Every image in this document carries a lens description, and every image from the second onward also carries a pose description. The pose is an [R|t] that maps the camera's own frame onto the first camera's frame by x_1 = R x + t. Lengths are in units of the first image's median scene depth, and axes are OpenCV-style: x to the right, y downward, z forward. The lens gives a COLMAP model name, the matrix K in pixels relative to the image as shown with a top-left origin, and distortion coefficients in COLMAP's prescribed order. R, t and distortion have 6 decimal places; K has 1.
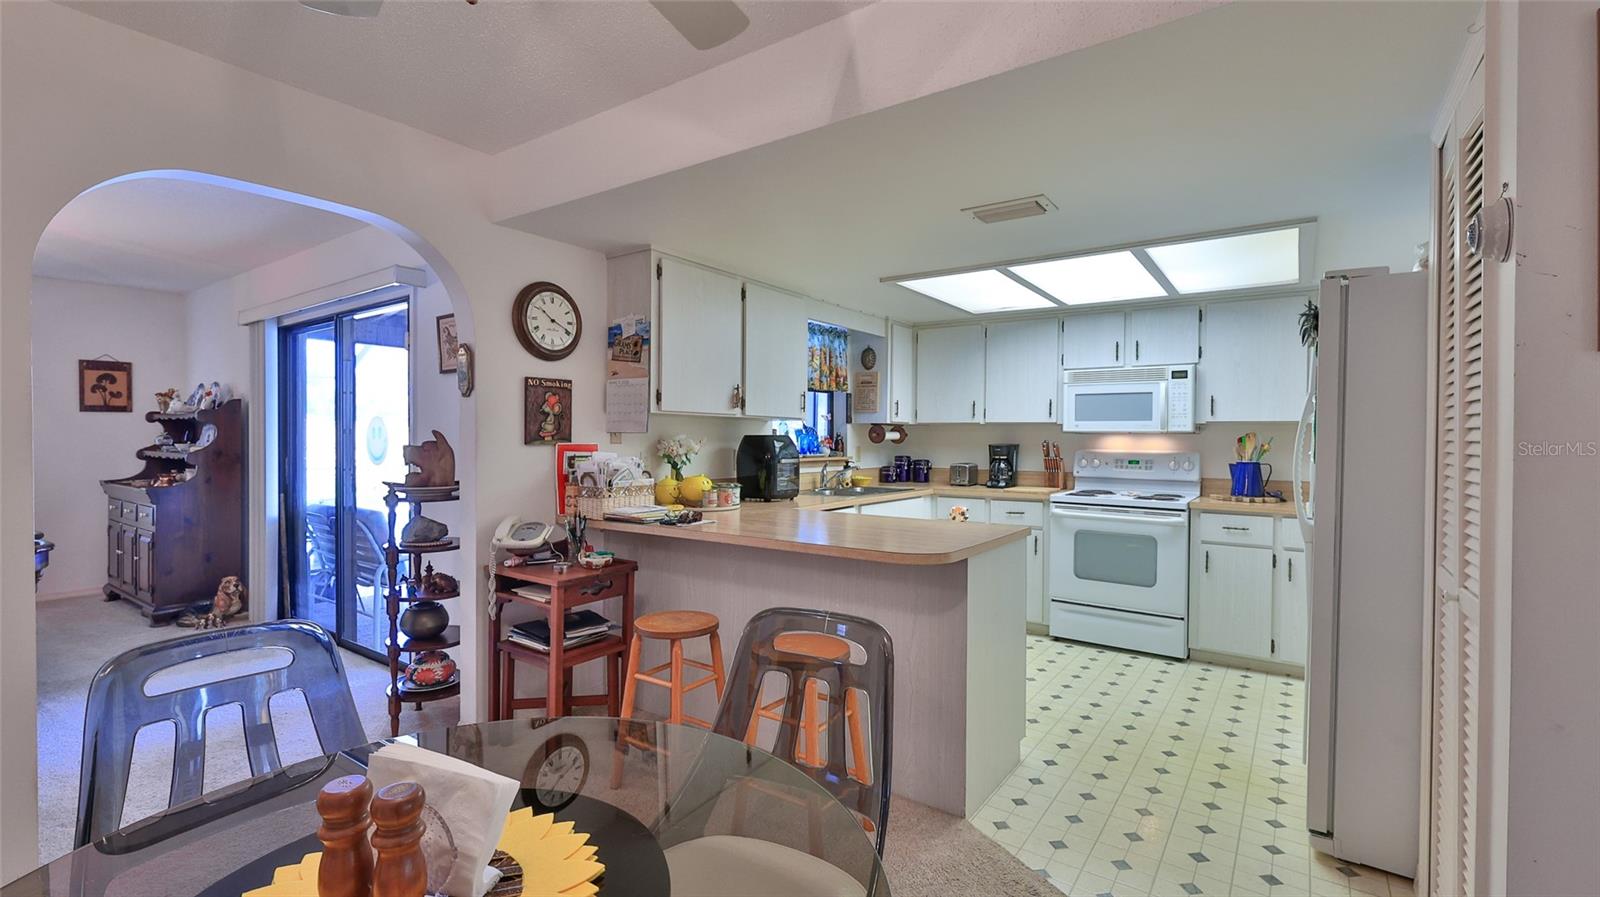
lens RADIAL K [[702.5, 0, 797.1], [0, 702.5, 442.6], [0, 0, 1]] dist [0.000233, -0.000507]
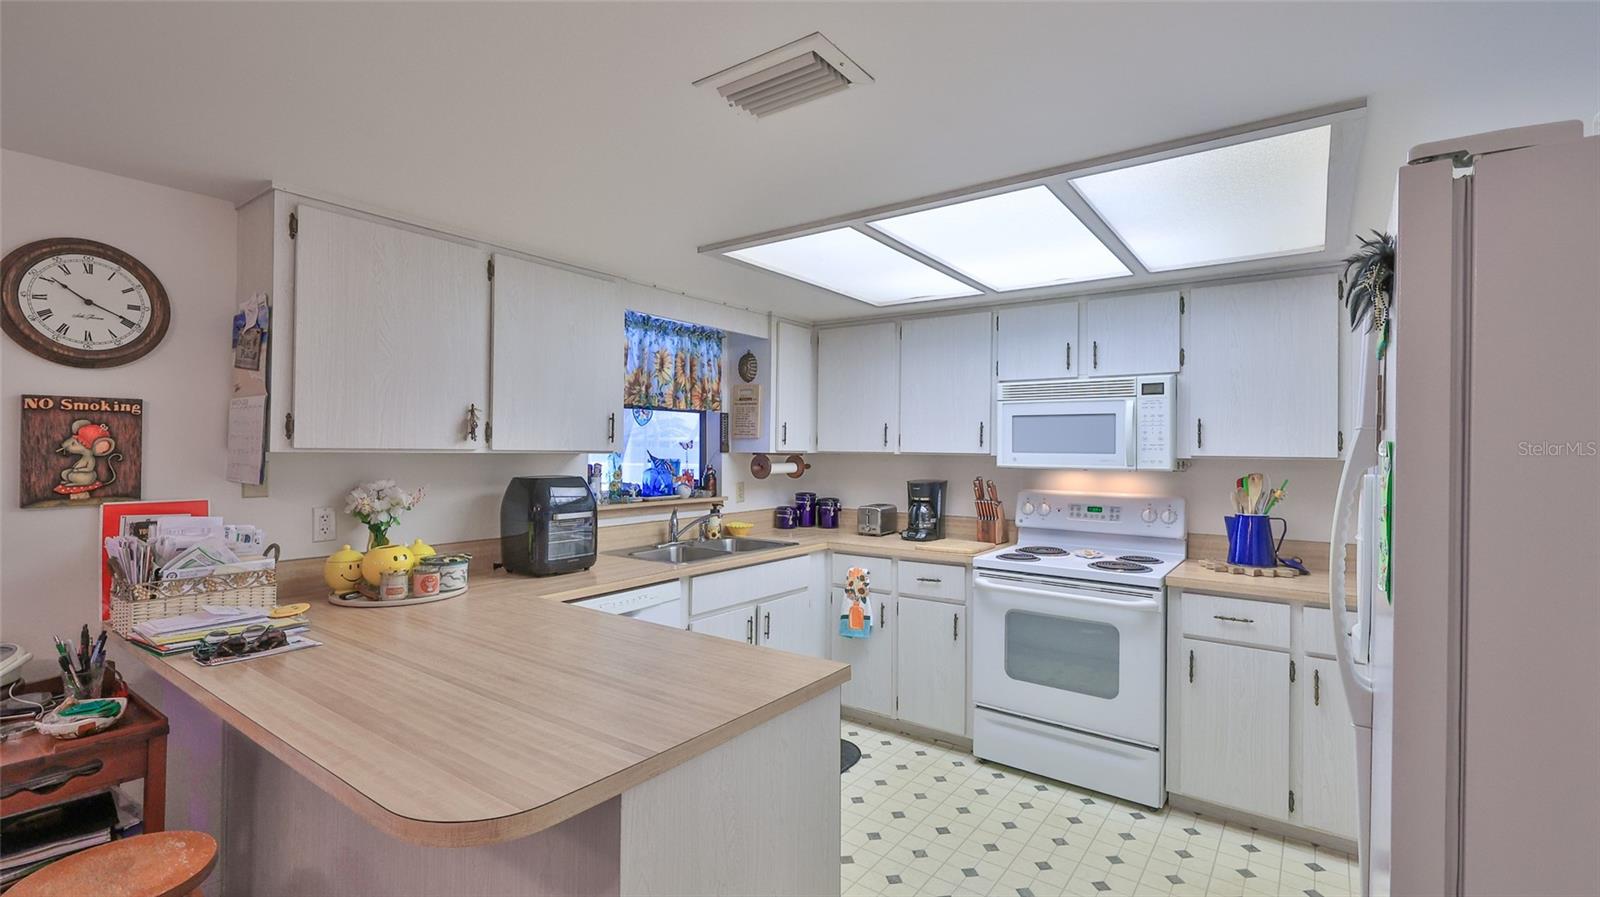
lens RADIAL K [[702.5, 0, 797.1], [0, 702.5, 442.6], [0, 0, 1]] dist [0.000233, -0.000507]
pose [[0.999905, 0.000352, -0.013757, 0.197762], [-0.000593, 0.999846, -0.017527, -0.030303], [0.013749, 0.017533, 0.999752, 0.292837]]
